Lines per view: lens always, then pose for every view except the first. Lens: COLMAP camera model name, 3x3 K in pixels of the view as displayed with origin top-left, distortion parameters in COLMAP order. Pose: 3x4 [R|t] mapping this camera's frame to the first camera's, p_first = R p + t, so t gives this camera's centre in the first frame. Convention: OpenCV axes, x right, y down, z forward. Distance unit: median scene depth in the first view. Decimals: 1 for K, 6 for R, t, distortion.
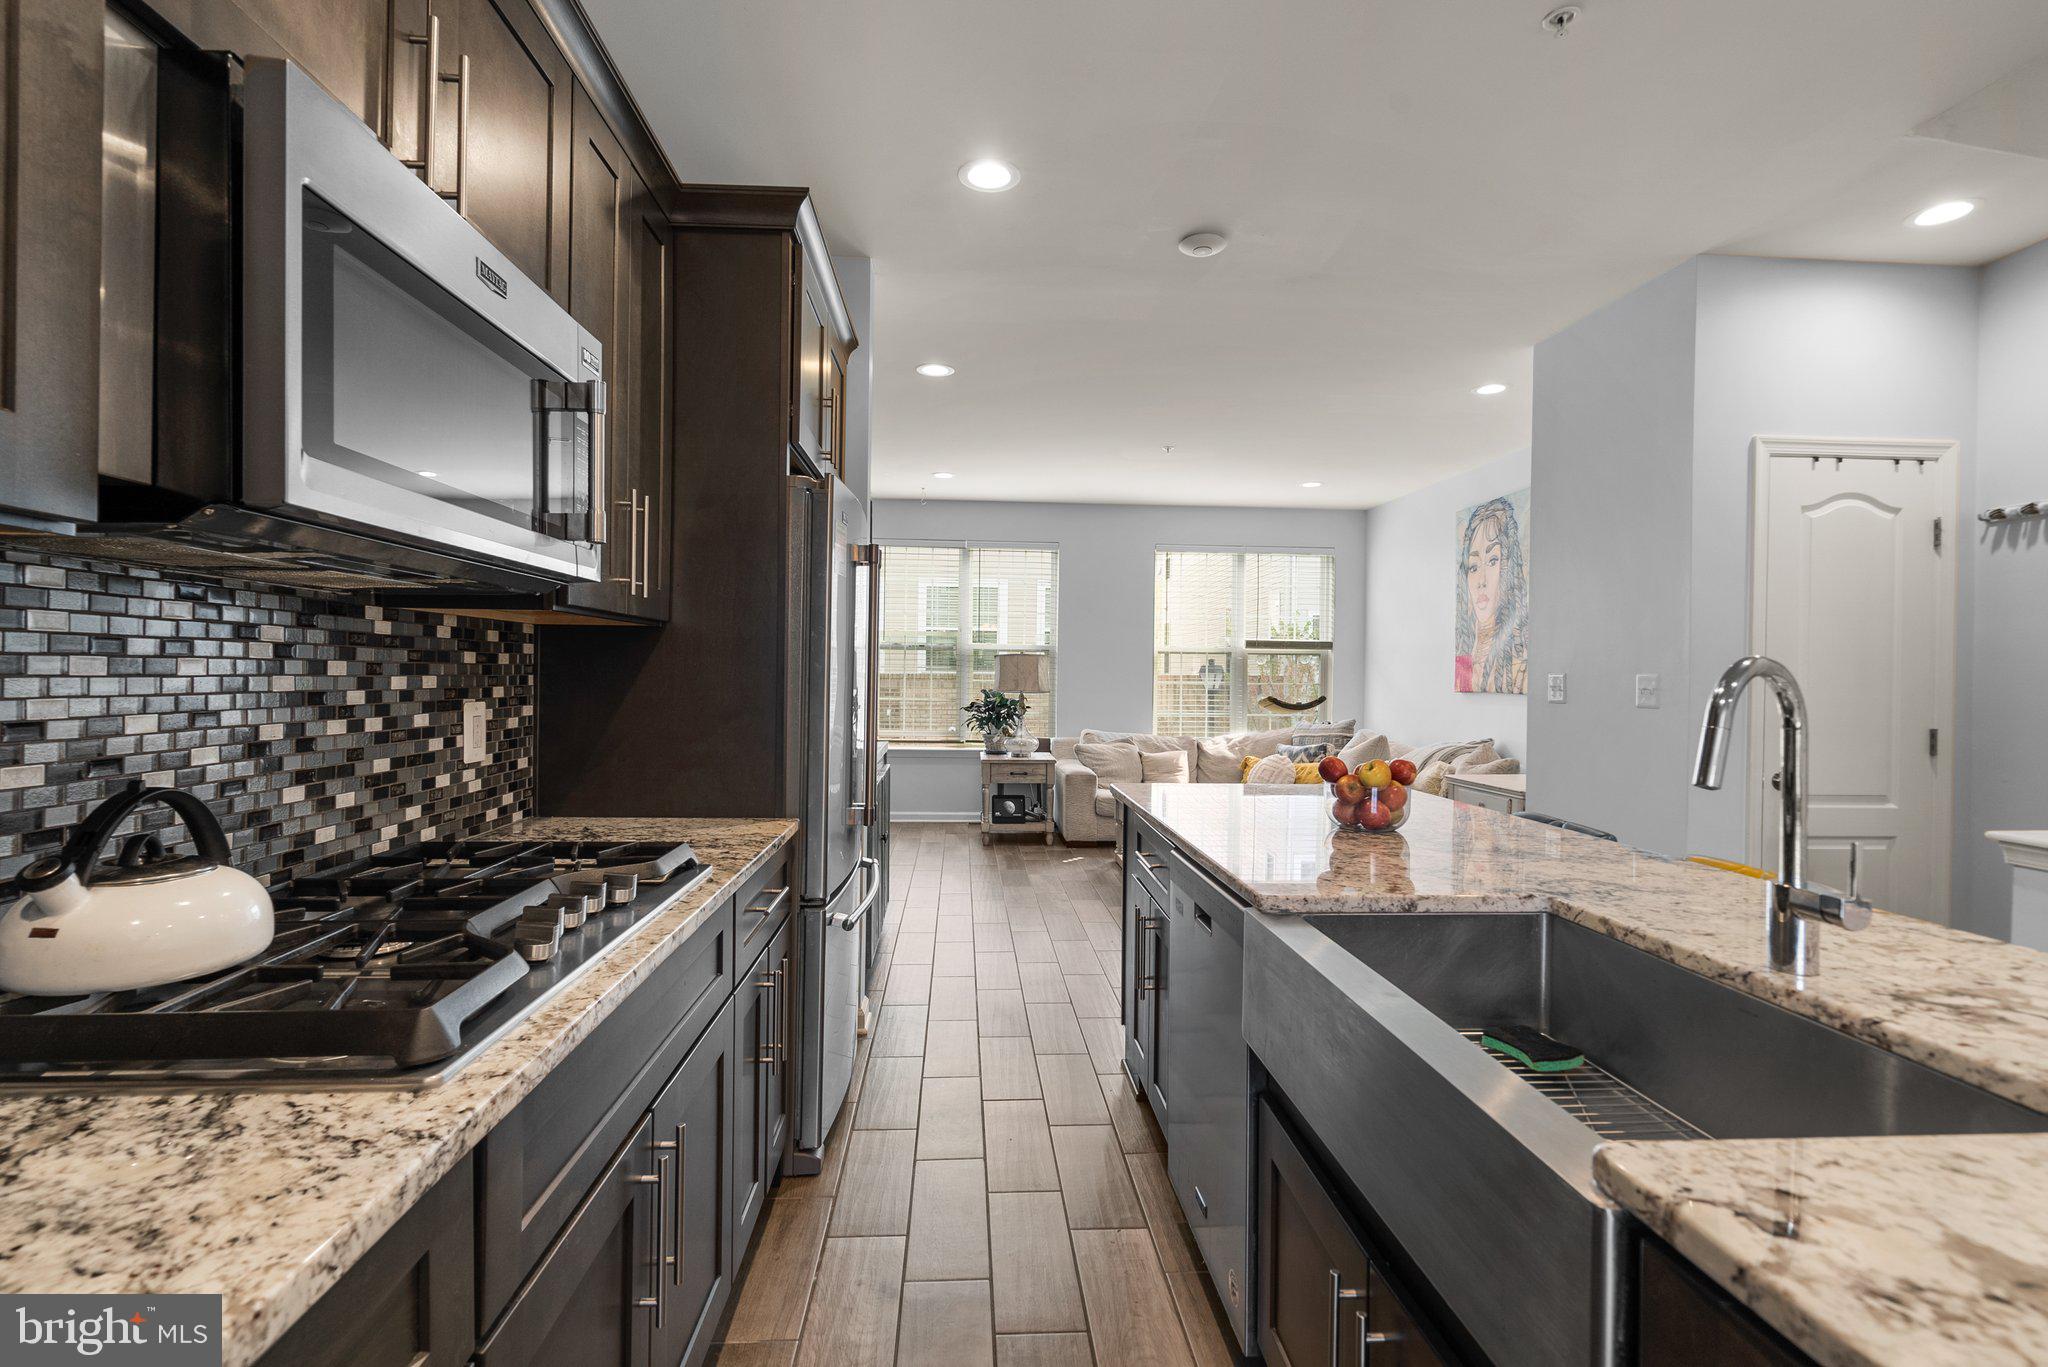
lens RADIAL K [[948.7, 0, 1024.5], [0, 948.7, 679.0], [0, 0, 1]] dist [0.001702, 0.000441]
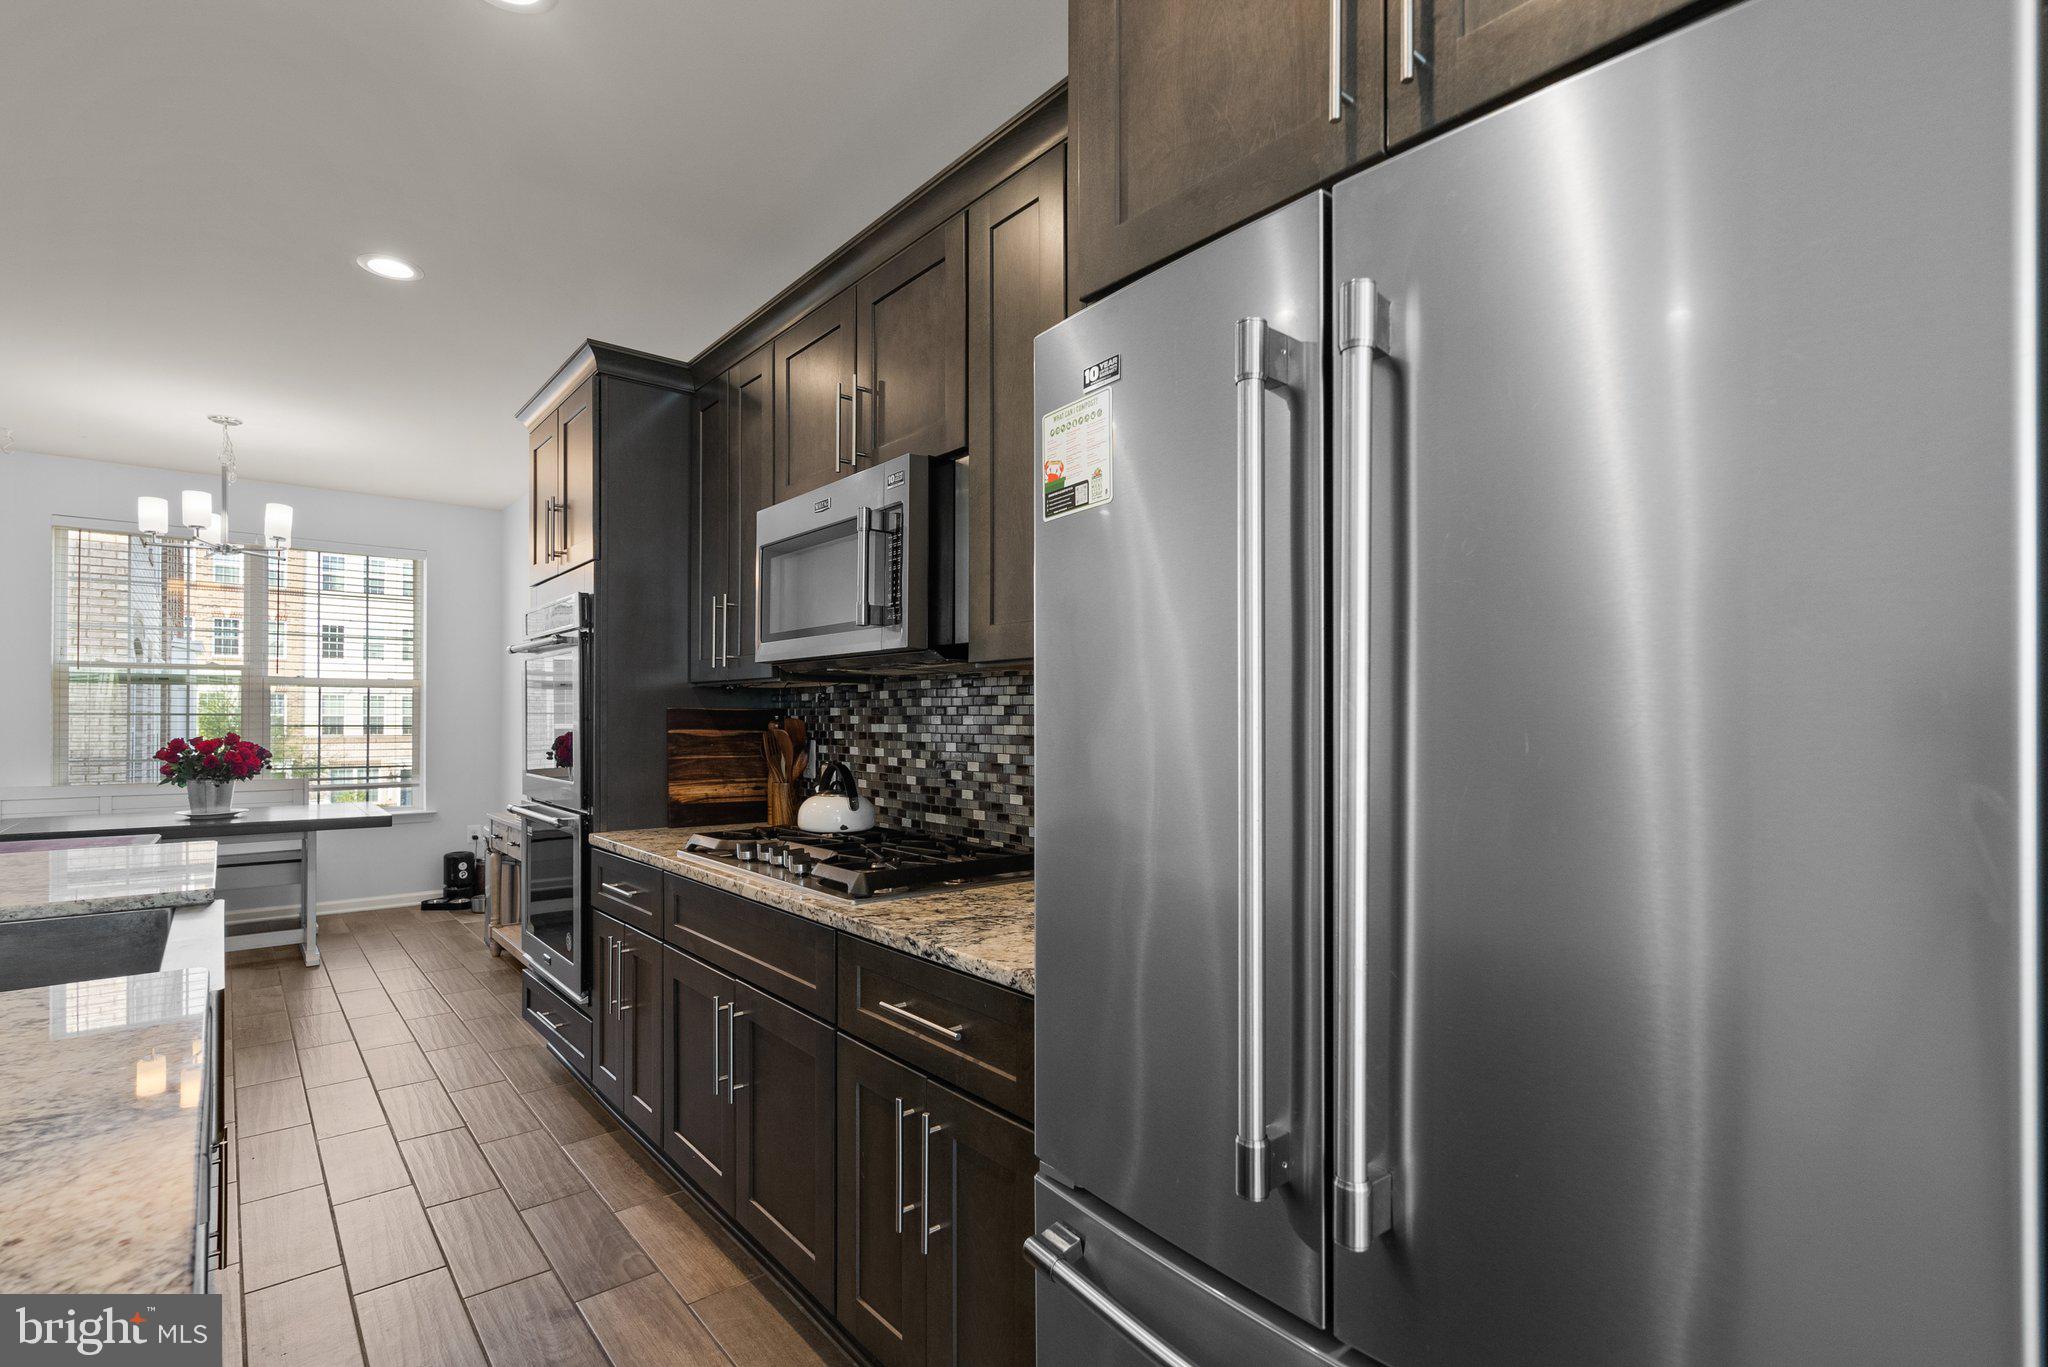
lens RADIAL K [[955.7, 0, 1023.8], [0, 955.7, 714.3], [0, 0, 1]] dist [-0.003107, 0.000789]
pose [[-0.807645, -0.017349, -0.589414, 0.111097], [-0.015609, 0.999846, -0.008041, -0.006032], [0.589462, 0.002705, -0.807791, 1.493422]]
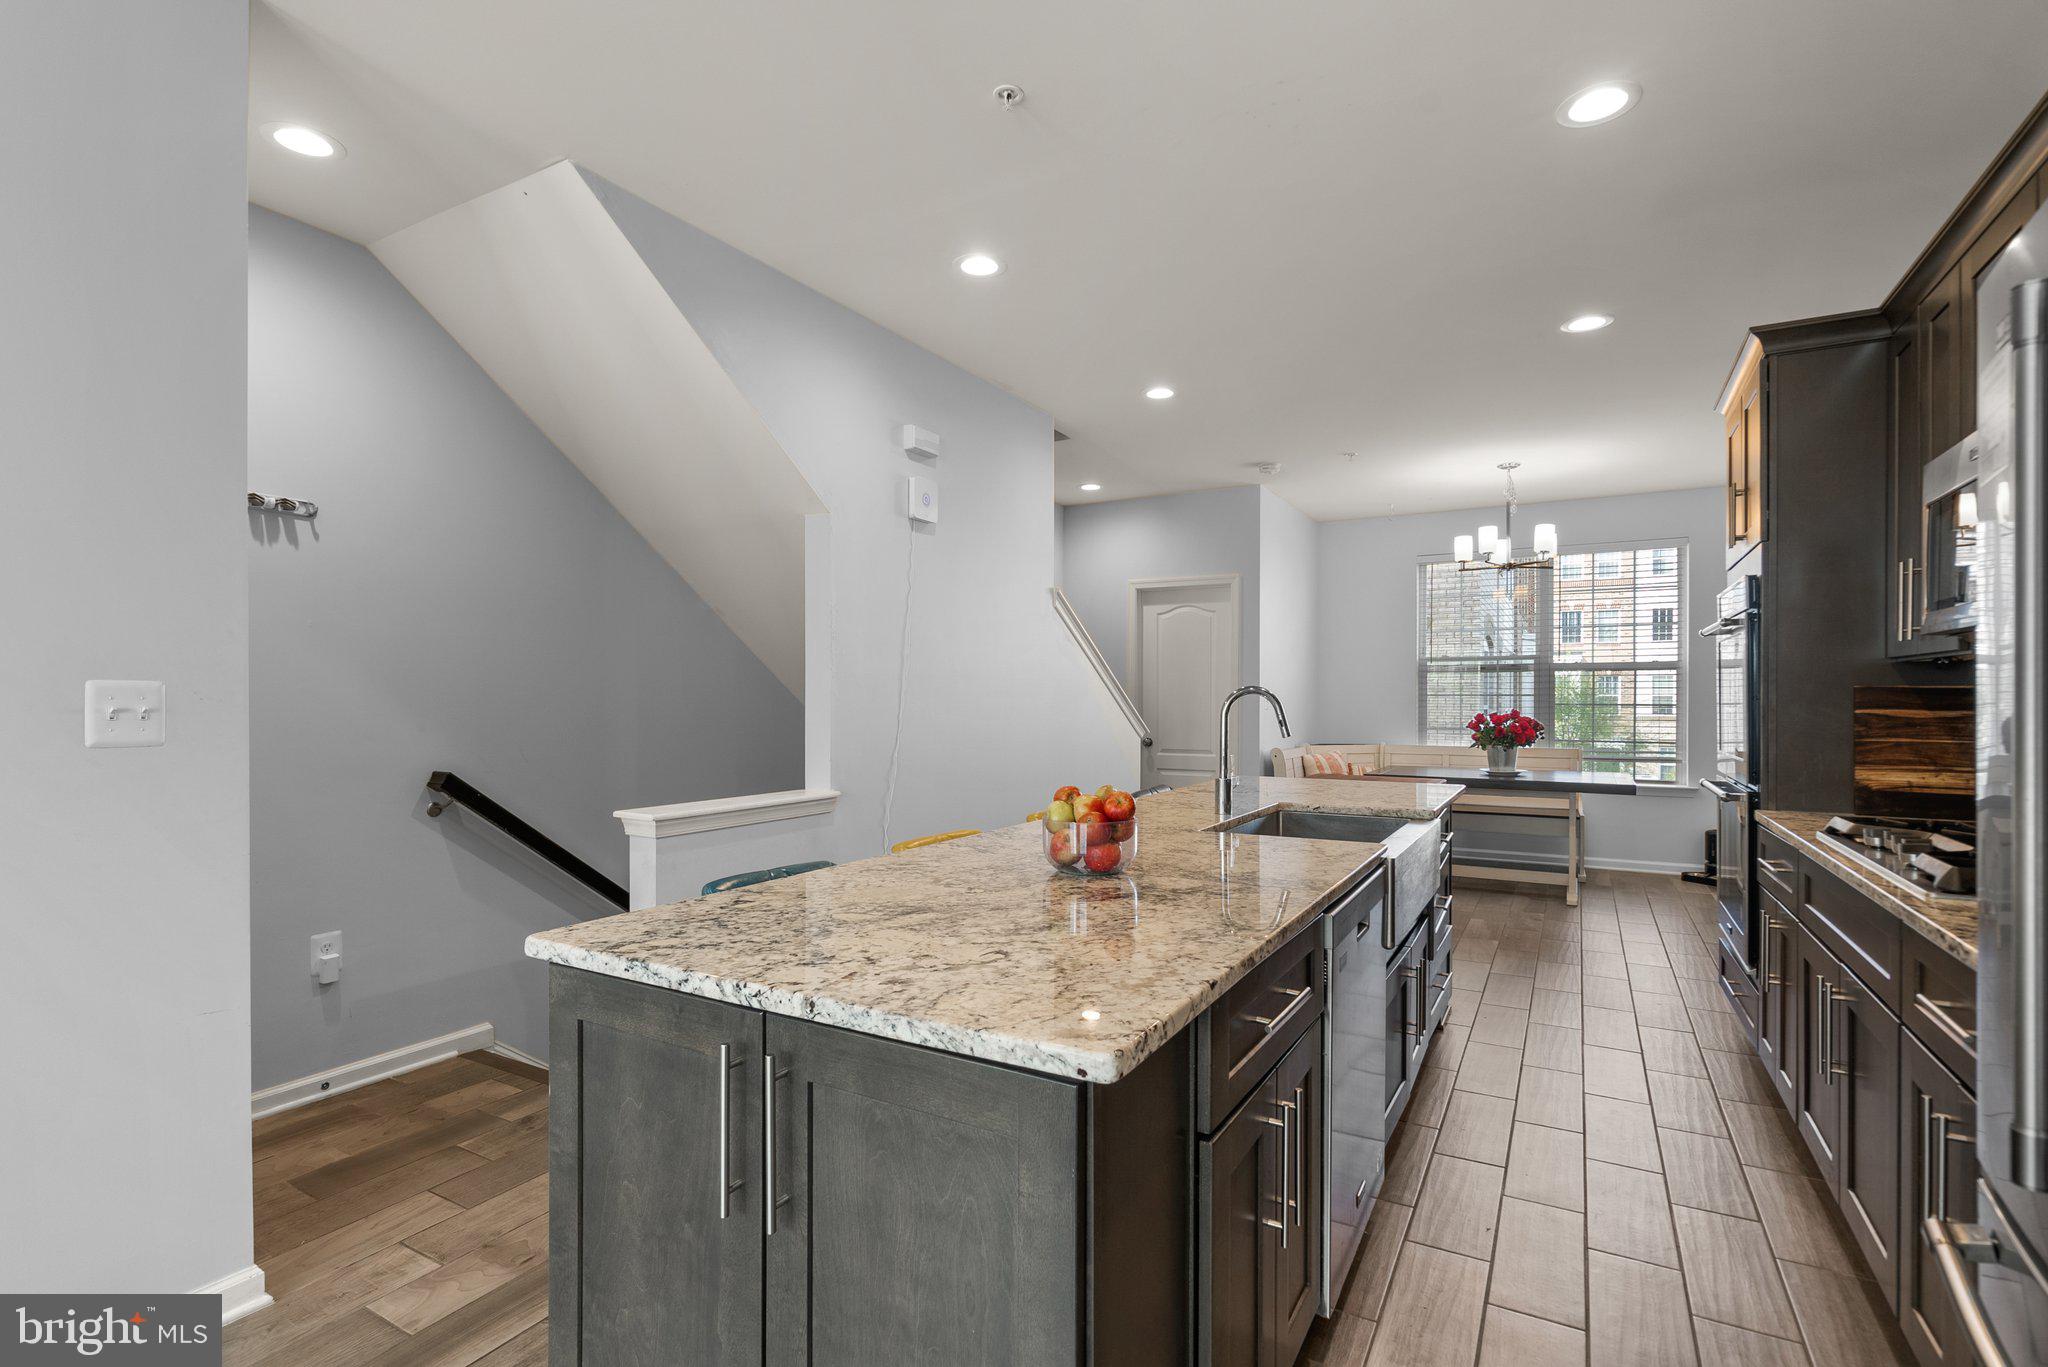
lens RADIAL K [[961.9, 0, 1023.2], [0, 961.9, 701.3], [0, 0, 1]] dist [-0.003052, -0.000243]
pose [[-0.830130, -0.014793, 0.557374, -0.076448], [-0.007437, 0.999853, 0.015459, -0.009370], [-0.557520, 0.008688, -0.830118, 1.774587]]
